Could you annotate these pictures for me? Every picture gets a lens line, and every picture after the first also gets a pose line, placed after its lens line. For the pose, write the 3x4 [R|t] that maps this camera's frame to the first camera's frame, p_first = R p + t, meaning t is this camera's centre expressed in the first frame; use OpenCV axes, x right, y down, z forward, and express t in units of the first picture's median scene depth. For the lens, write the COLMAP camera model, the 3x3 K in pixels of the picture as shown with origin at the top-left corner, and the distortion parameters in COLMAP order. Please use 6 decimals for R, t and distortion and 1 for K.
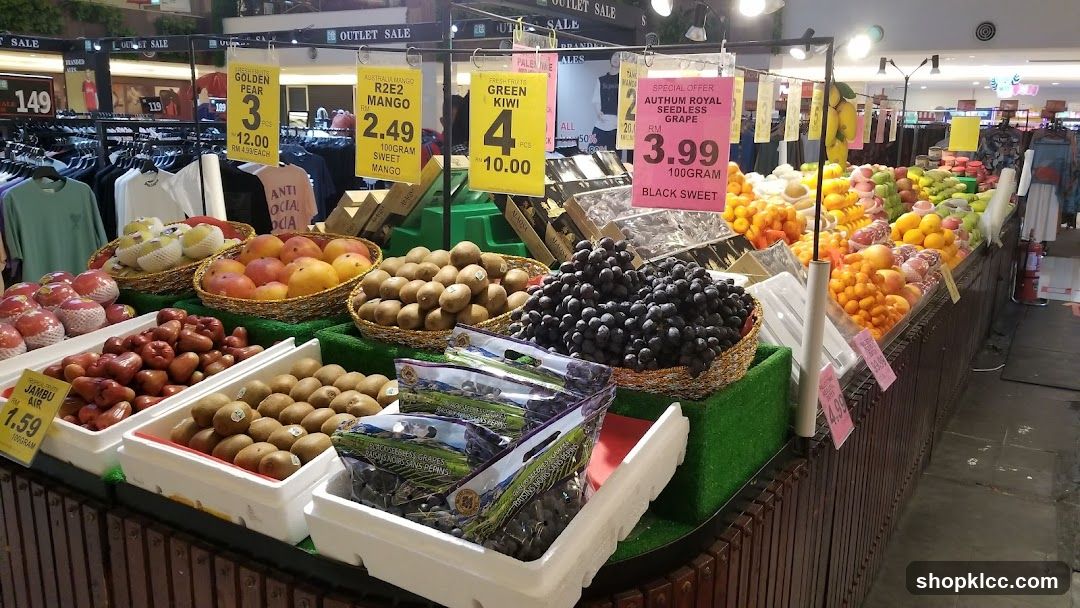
lens RADIAL K [[846.4, 0, 540.0], [0, 846.4, 304.0], [0, 0, 1]] dist [-0.002040, -0.004768]
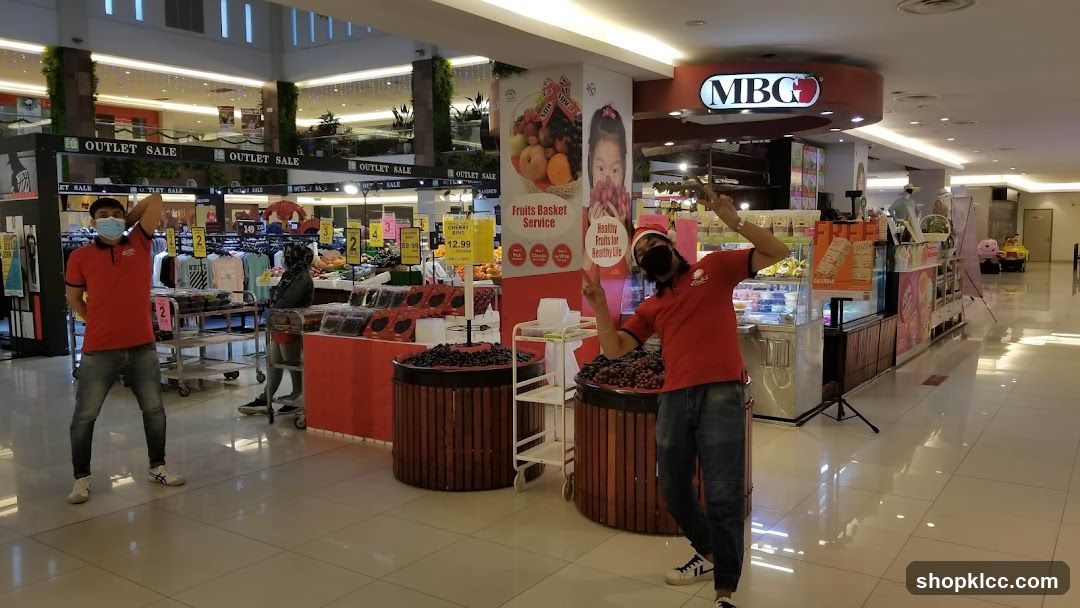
lens RADIAL K [[846.4, 0, 540.0], [0, 846.4, 304.0], [0, 0, 1]] dist [-0.002040, -0.004768]
pose [[0.998729, -0.021953, -0.045381, 0.162905], [0.016238, 0.992314, -0.122674, 0.119083], [0.047725, 0.121781, 0.991409, -0.552195]]
